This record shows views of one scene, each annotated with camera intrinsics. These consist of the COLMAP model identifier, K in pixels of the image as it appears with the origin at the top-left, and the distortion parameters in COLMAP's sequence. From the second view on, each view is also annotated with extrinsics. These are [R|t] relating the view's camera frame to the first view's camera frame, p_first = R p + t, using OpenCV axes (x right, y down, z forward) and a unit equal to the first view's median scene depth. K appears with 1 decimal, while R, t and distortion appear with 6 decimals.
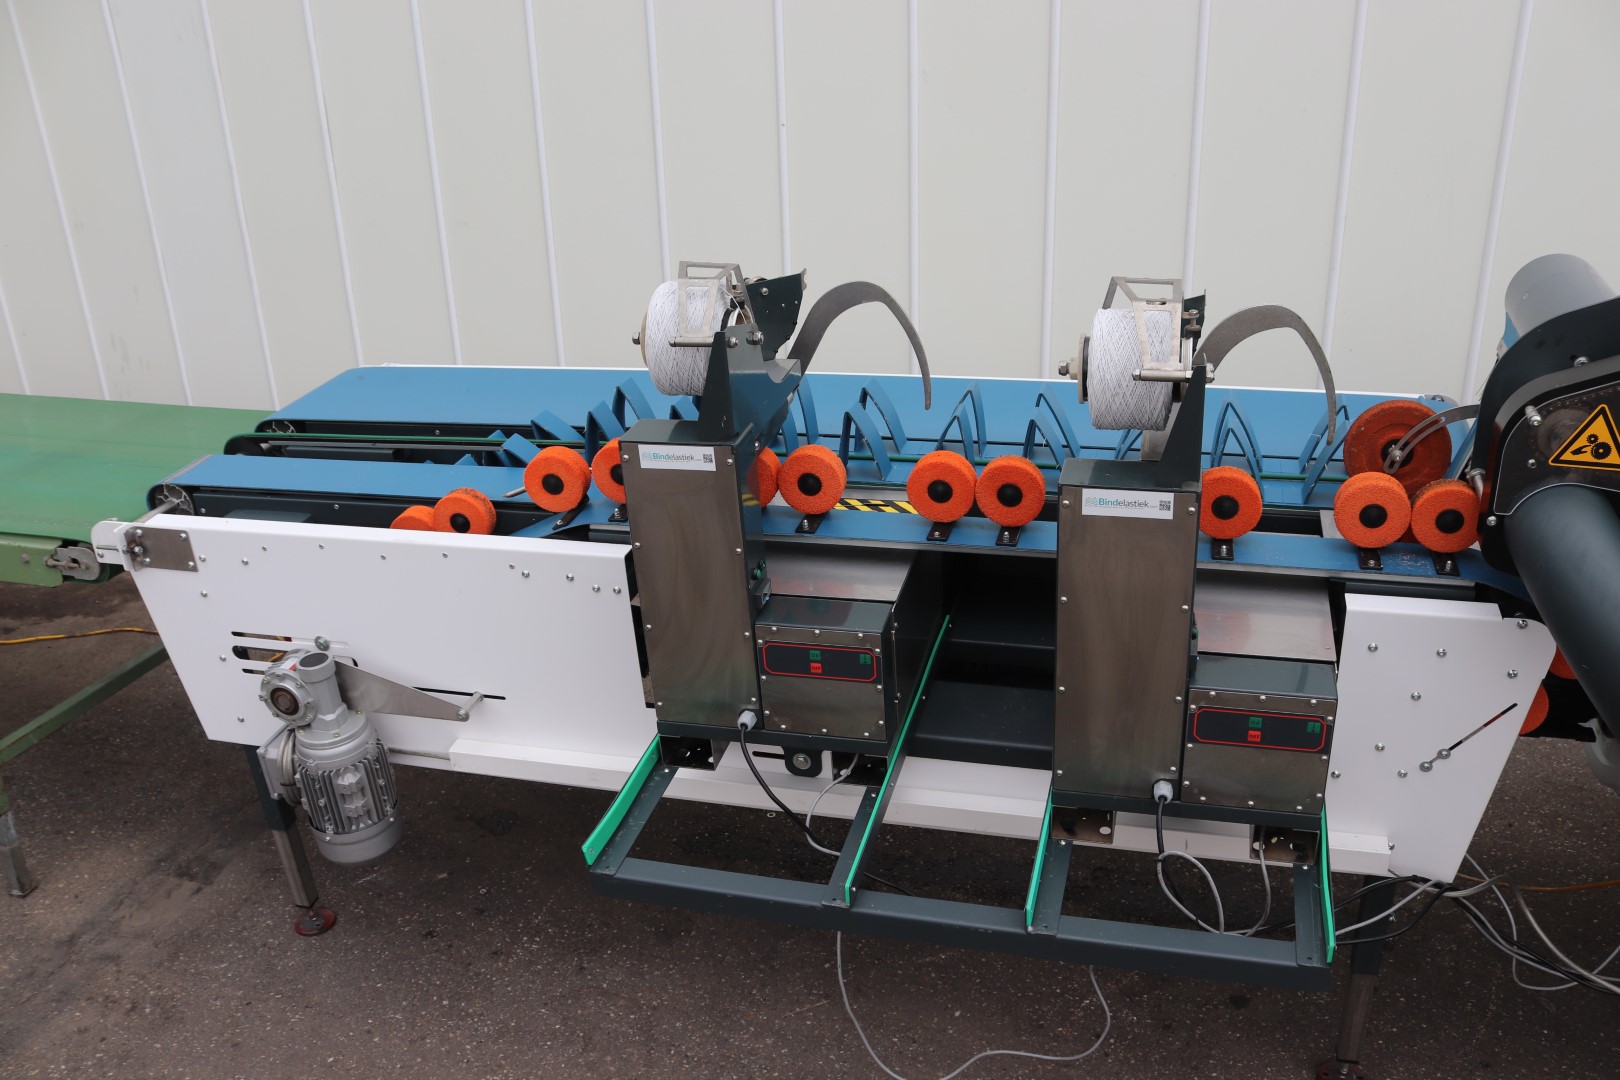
lens RADIAL K [[1369.6, 0, 829.0], [0, 1369.6, 557.4], [0, 0, 1]] dist [-0.164297, 0.148778]
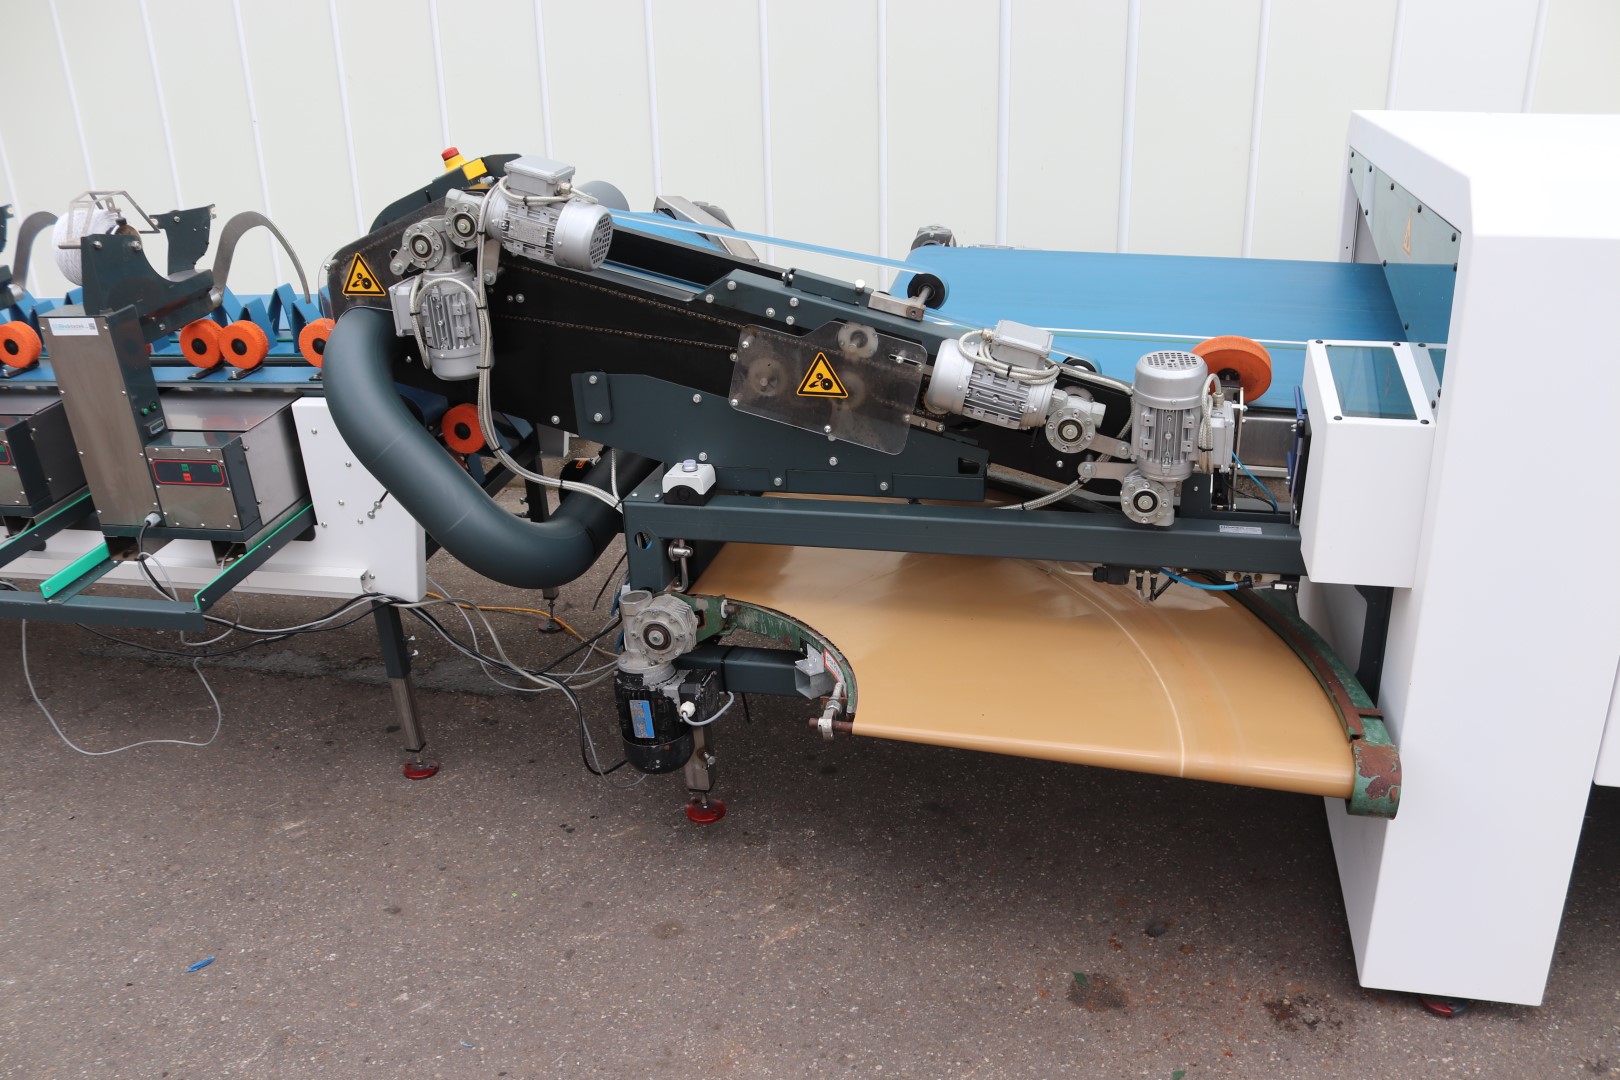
lens RADIAL K [[1369.6, 0, 829.0], [0, 1369.6, 557.4], [0, 0, 1]] dist [-0.164297, 0.148778]
pose [[0.998702, -0.013752, 0.049033, 0.735930], [0.014537, 0.999771, -0.015687, 0.194884], [-0.048806, 0.016380, 0.998674, -0.438875]]
